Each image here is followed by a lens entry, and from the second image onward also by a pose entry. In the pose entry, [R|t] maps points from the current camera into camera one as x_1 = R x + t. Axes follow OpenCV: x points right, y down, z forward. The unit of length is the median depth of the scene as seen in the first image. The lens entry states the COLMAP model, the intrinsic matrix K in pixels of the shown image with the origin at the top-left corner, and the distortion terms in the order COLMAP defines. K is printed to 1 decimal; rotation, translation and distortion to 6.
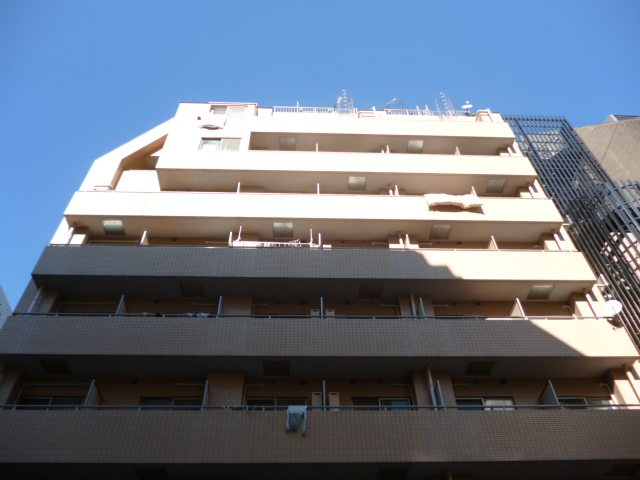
lens RADIAL K [[538.9, 0, 320.0], [0, 538.9, 240.0], [0, 0, 1]] dist [-0.023077, -0.003919]
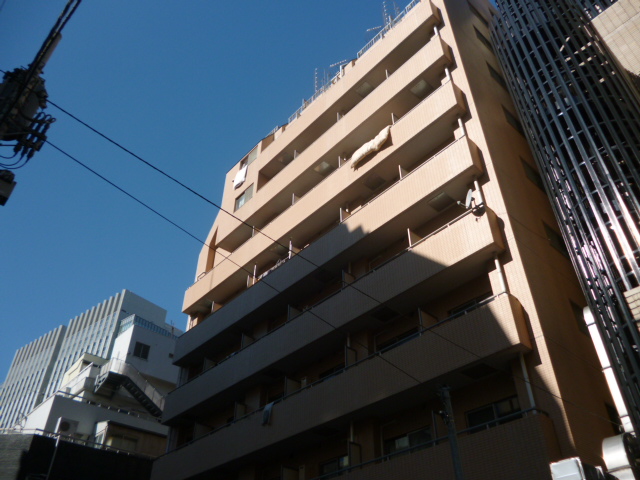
lens RADIAL K [[539.9, 0, 320.3], [0, 539.9, 175.4], [0, 0, 1]] dist [-0.015769, -0.005499]
pose [[0.607311, -0.519489, -0.601086, 0.827101], [0.592447, 0.800222, -0.093009, 0.016185], [0.529320, -0.299626, 0.793754, 0.052209]]
